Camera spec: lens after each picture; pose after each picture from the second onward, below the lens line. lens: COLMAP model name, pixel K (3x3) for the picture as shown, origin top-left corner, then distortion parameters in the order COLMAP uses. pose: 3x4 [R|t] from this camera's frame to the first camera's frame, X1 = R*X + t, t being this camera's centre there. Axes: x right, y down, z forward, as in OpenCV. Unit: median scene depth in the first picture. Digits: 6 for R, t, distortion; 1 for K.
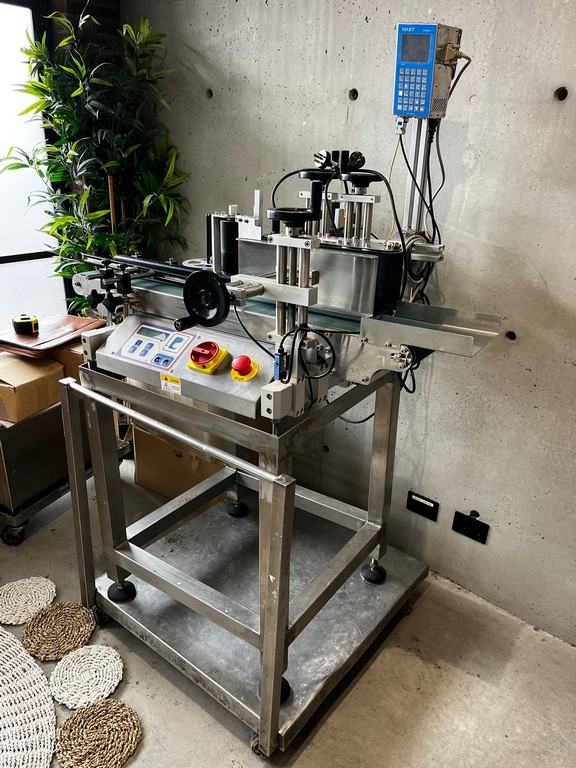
lens RADIAL K [[583.0, 0, 284.9], [0, 583.0, 396.9], [0, 0, 1]] dist [0.097907, -0.139630]
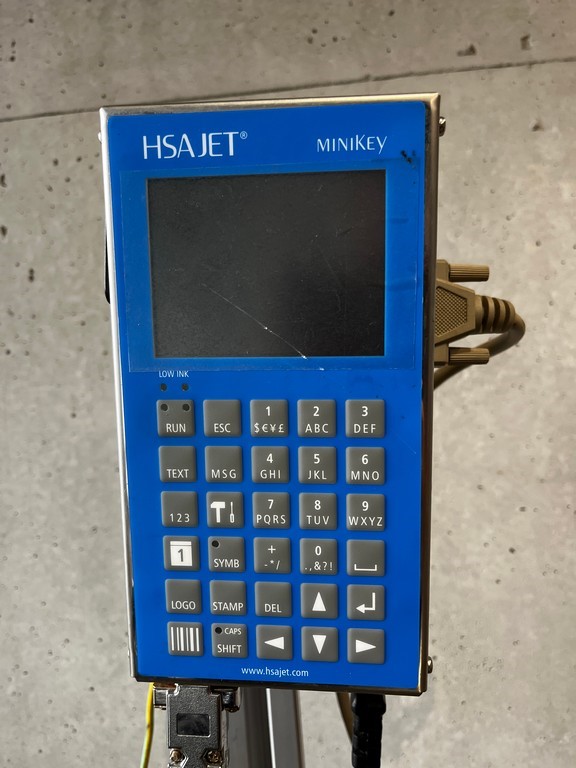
lens RADIAL K [[596.7, 0, 288.0], [0, 596.7, 387.5], [0, 0, 1]] dist [0.087385, -0.152290]
pose [[0.823916, -0.044128, 0.564991, 0.120210], [0.311924, 0.867671, -0.387105, -0.423010], [-0.473144, 0.495176, 0.728653, 0.756870]]
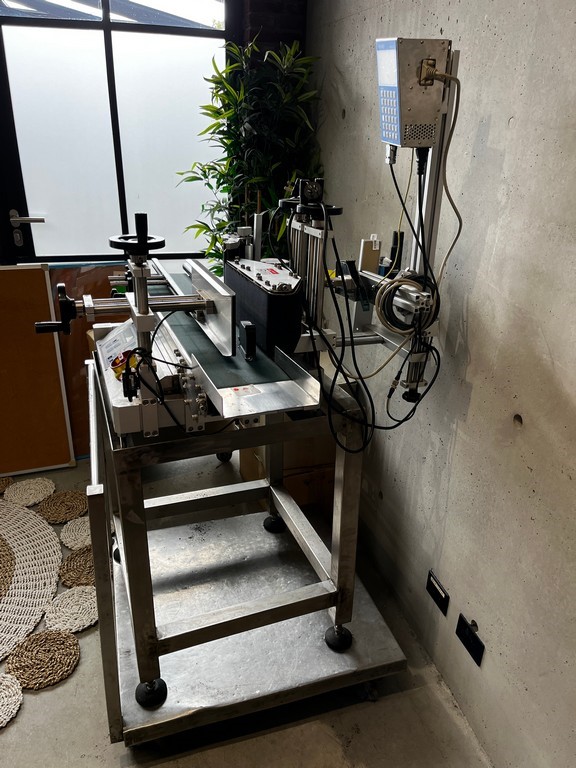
lens RADIAL K [[582.7, 0, 289.0], [0, 582.7, 395.0], [0, 0, 1]] dist [0.091433, -0.130869]
pose [[0.827657, 0.227369, -0.513116, 0.546081], [-0.233199, 0.970924, 0.054080, -0.111811], [0.510493, 0.074898, 0.856614, 0.180394]]
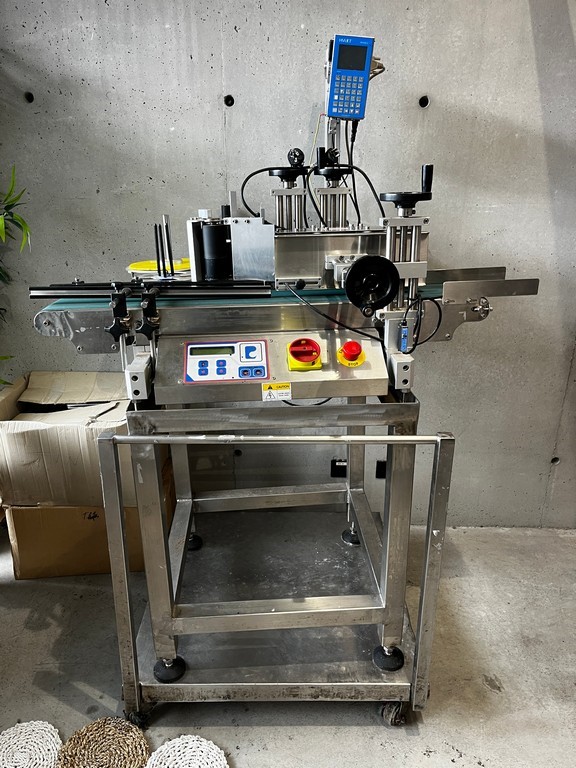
lens RADIAL K [[582.7, 0, 289.0], [0, 582.7, 395.0], [0, 0, 1]] dist [0.091433, -0.130869]
pose [[0.772798, -0.258178, 0.579765, -0.585727], [0.279517, 0.958604, 0.054299, -0.050301], [-0.569784, 0.120092, 0.812972, 0.181659]]
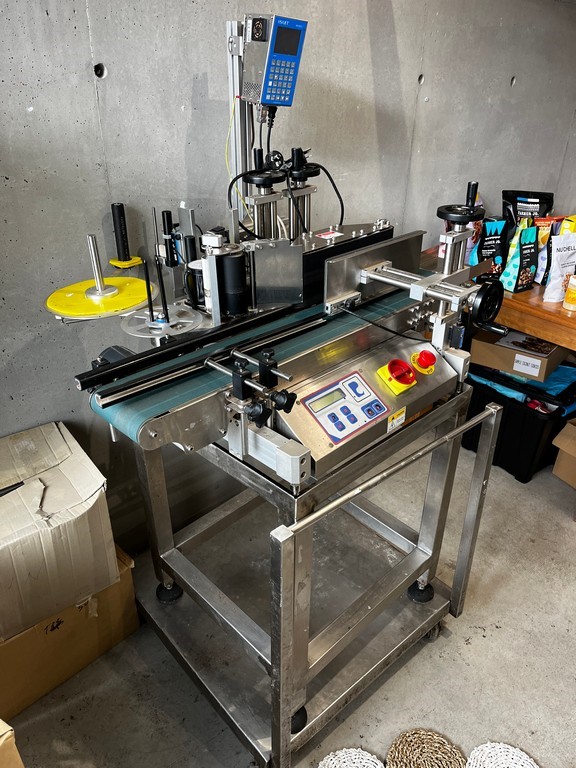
lens RADIAL K [[579.7, 0, 301.8], [0, 579.7, 387.8], [0, 0, 1]] dist [0.099485, -0.137526]
pose [[0.161862, -0.504708, 0.847980, -0.811223], [0.381597, 0.824476, 0.417879, -0.423611], [-0.910046, 0.255948, 0.326046, 0.659014]]
